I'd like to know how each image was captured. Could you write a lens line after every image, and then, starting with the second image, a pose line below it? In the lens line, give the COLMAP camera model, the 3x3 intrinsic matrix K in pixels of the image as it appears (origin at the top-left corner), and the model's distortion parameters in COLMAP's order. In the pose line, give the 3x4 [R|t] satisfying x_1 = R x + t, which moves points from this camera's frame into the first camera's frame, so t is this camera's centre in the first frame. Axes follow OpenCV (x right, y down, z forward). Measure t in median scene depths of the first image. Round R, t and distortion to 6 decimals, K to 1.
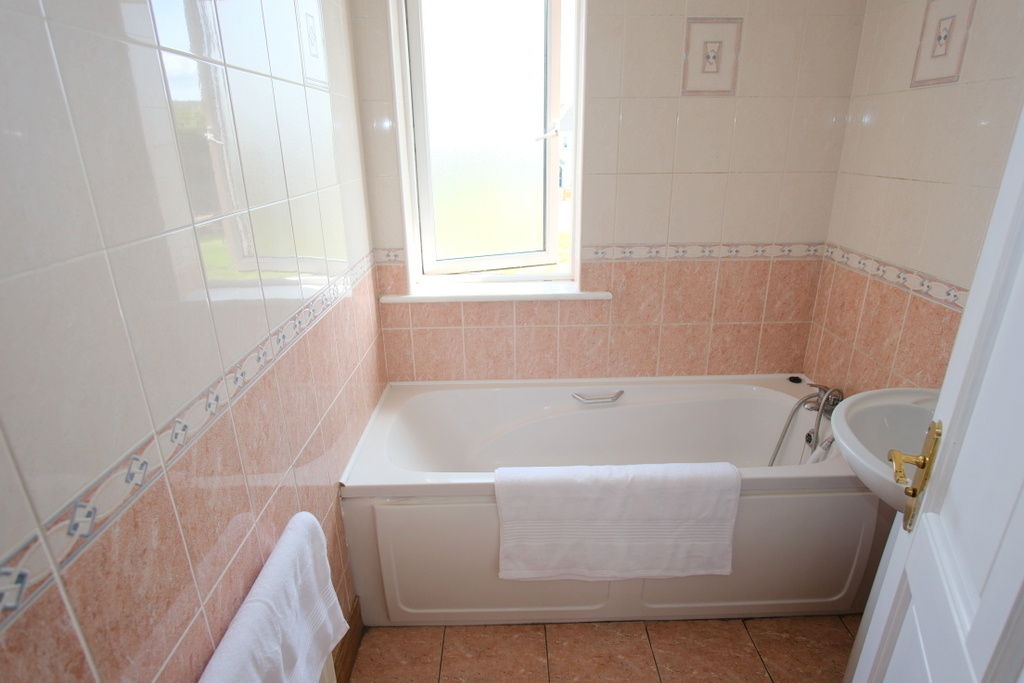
lens RADIAL K [[549.2, 0, 514.0], [0, 549.2, 342.0], [0, 0, 1]] dist [-0.018431, -0.001236]
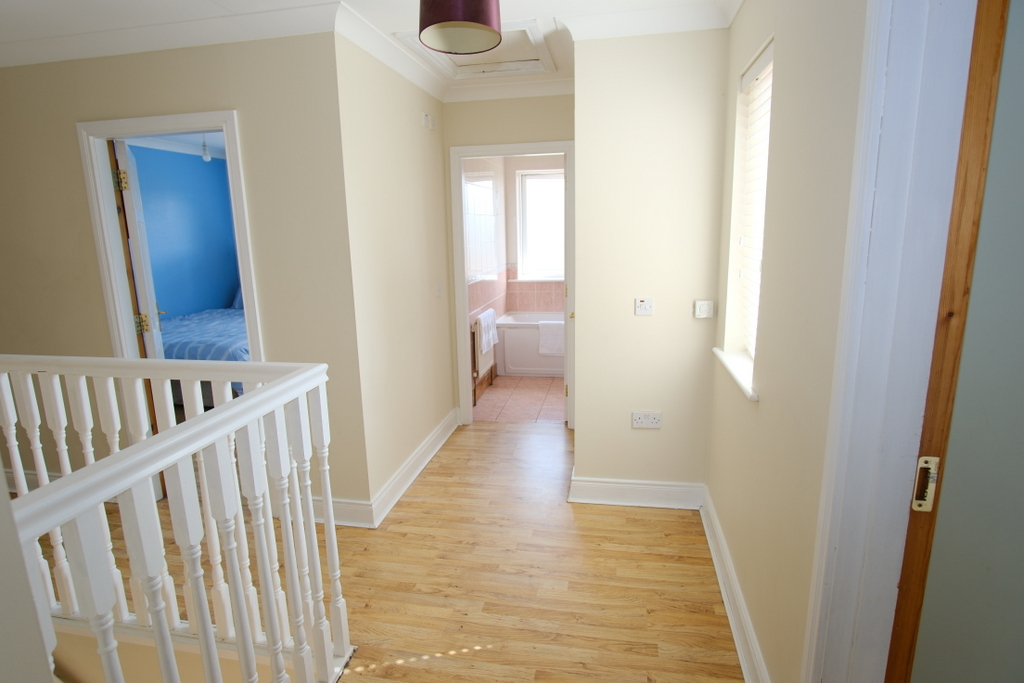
lens RADIAL K [[549.2, 0, 511.9], [0, 549.2, 342.9], [0, 0, 1]] dist [-0.018431, -0.001236]
pose [[0.977576, 0.025420, -0.209044, 0.409546], [-0.056956, 0.987606, -0.146257, 0.690855], [0.202735, 0.154884, 0.966907, -1.828676]]
